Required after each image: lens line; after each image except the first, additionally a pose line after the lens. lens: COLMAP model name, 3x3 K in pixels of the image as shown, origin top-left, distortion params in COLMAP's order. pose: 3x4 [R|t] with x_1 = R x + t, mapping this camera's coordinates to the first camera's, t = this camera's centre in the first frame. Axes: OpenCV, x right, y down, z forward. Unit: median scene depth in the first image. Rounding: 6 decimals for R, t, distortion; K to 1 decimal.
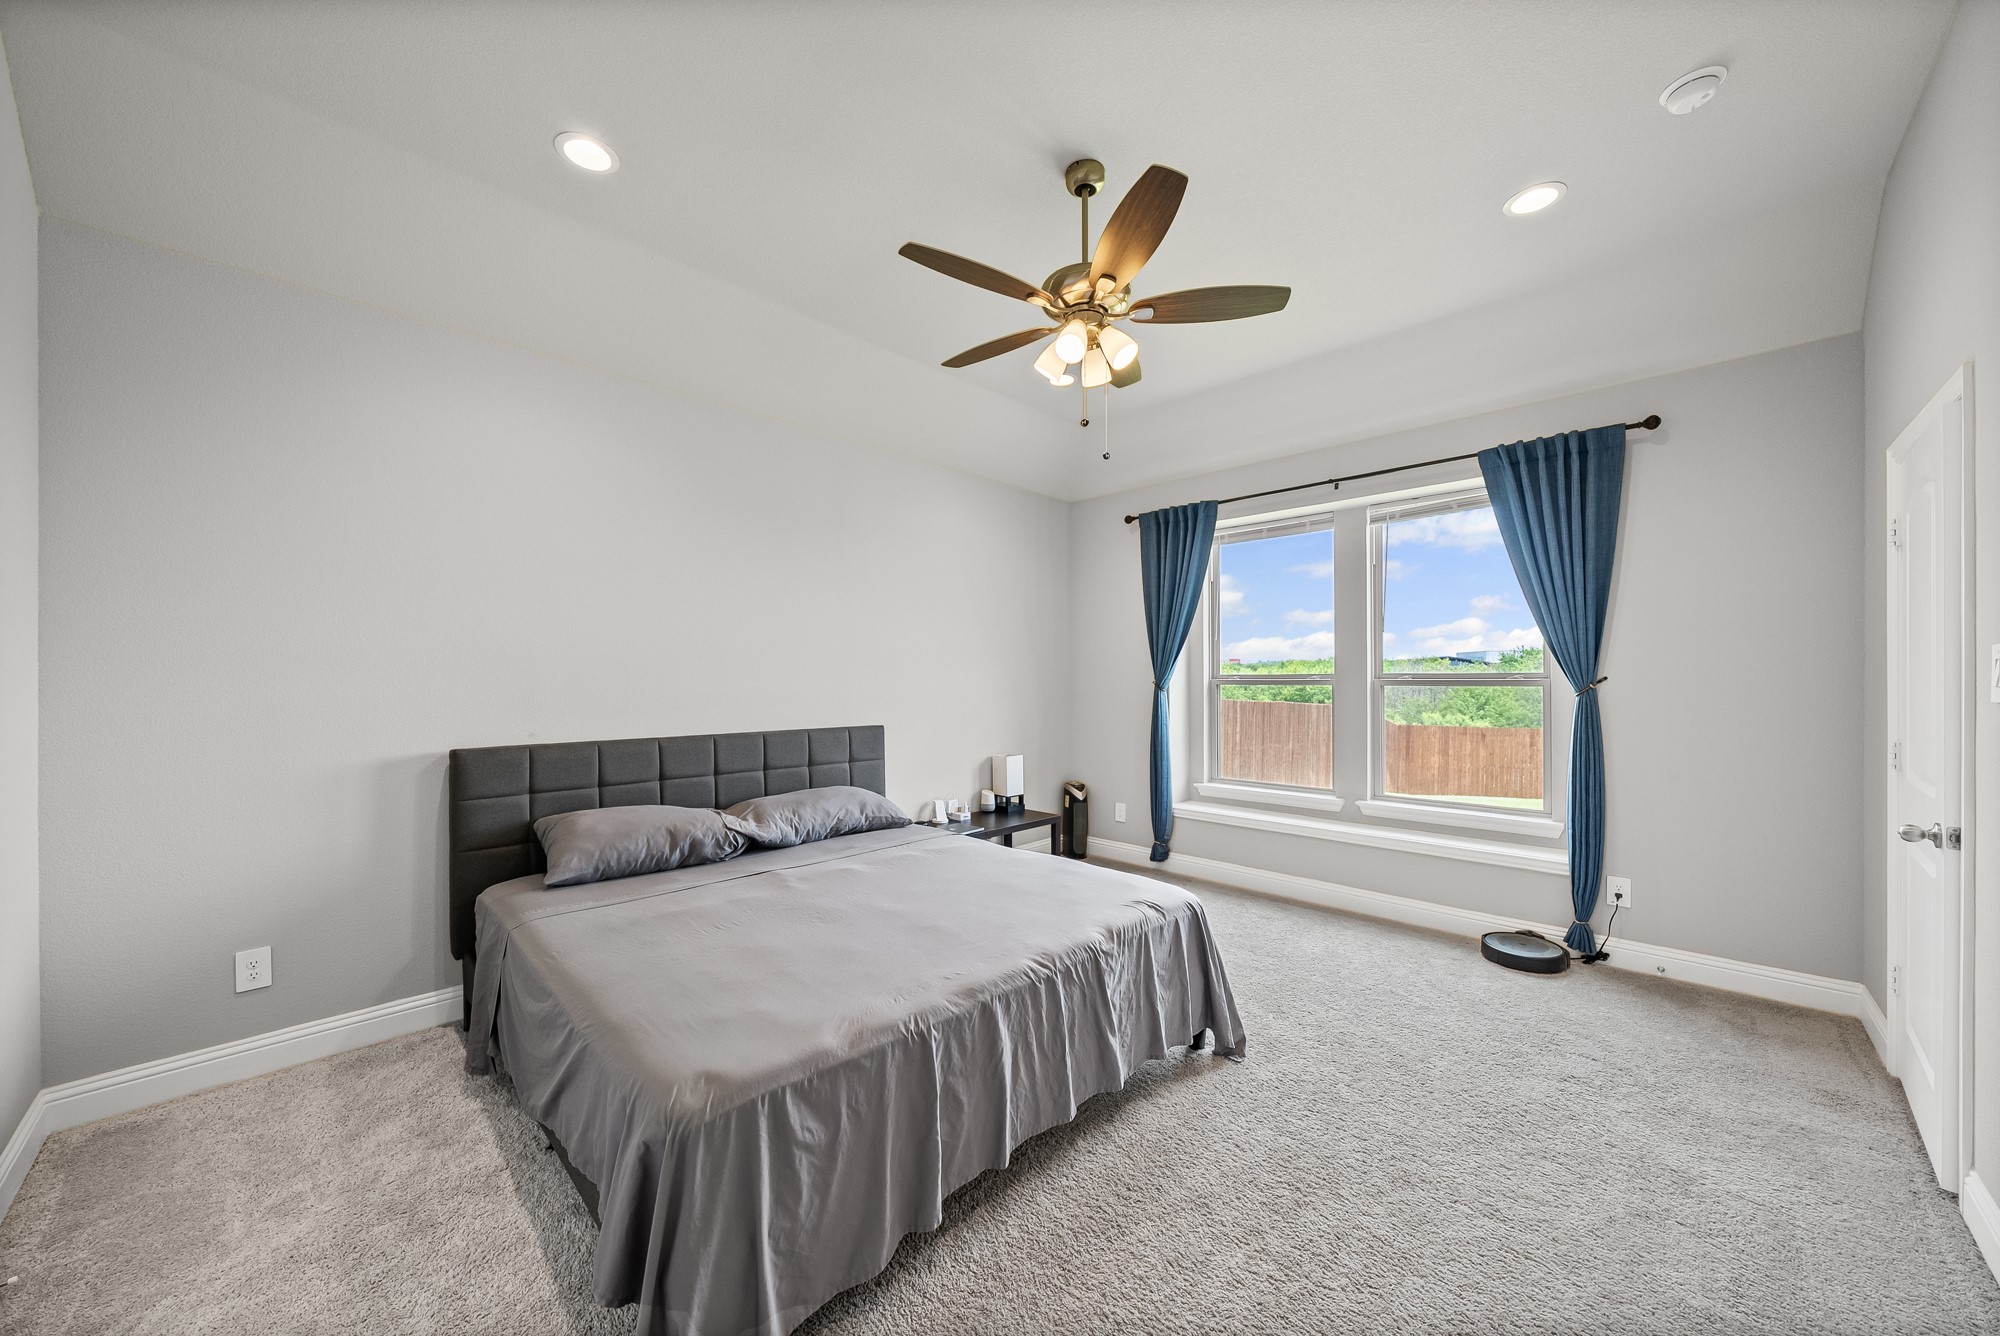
lens RADIAL K [[709.4, 0, 1001.7], [0, 709.4, 678.6], [0, 0, 1]] dist [-0.001103, -0.000177]
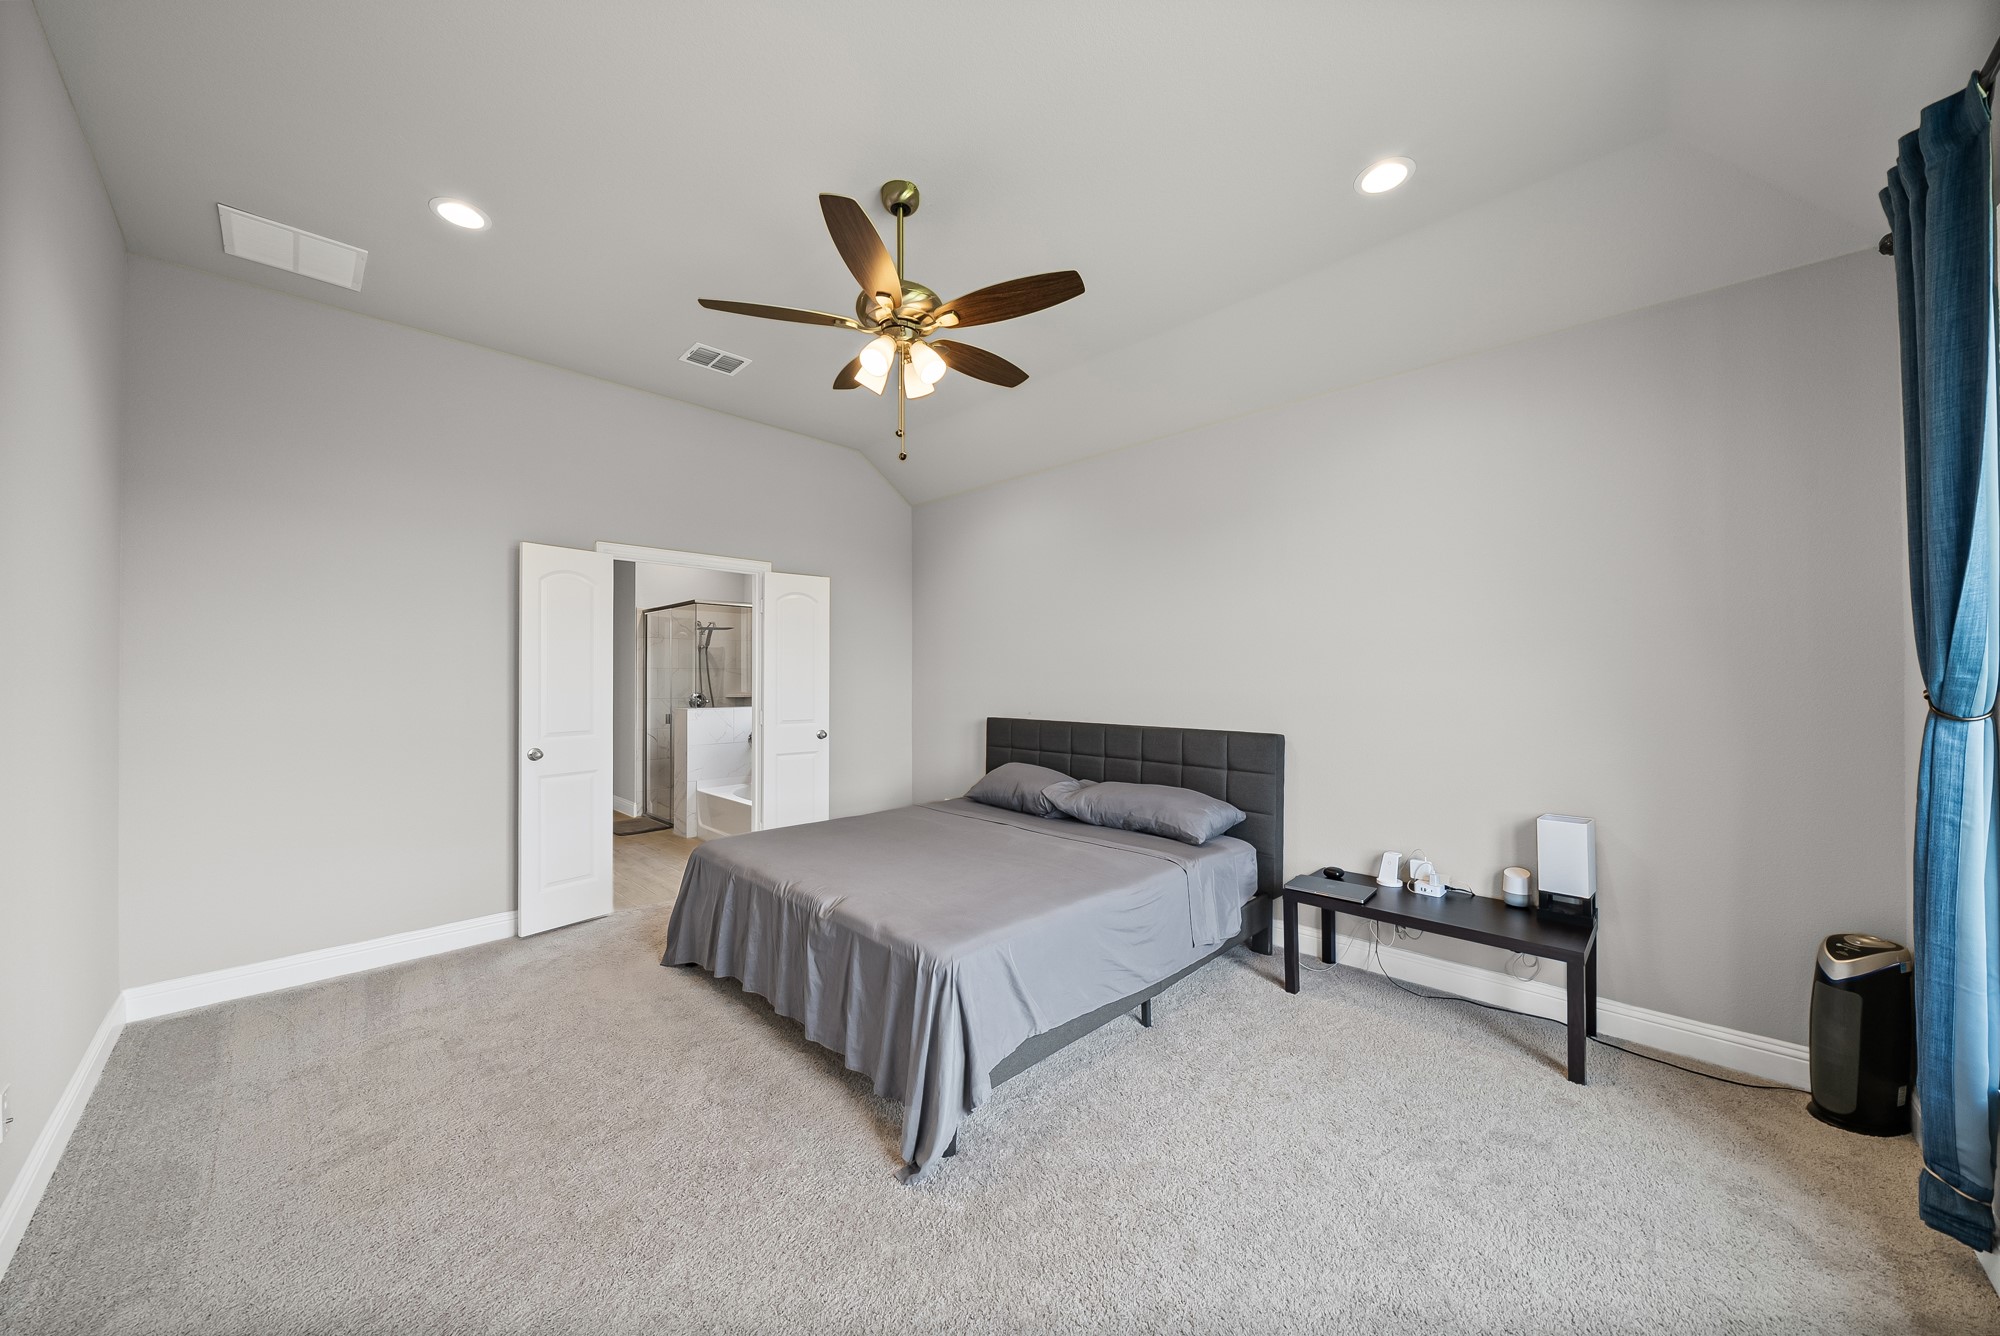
lens RADIAL K [[709.4, 0, 1001.7], [0, 709.4, 678.6], [0, 0, 1]] dist [-0.001103, -0.000177]
pose [[0.012582, 0.007304, -0.999894, 0.656354], [-0.000043, 0.999973, 0.007304, -0.008884], [0.999921, -0.000049, 0.012582, 0.655818]]
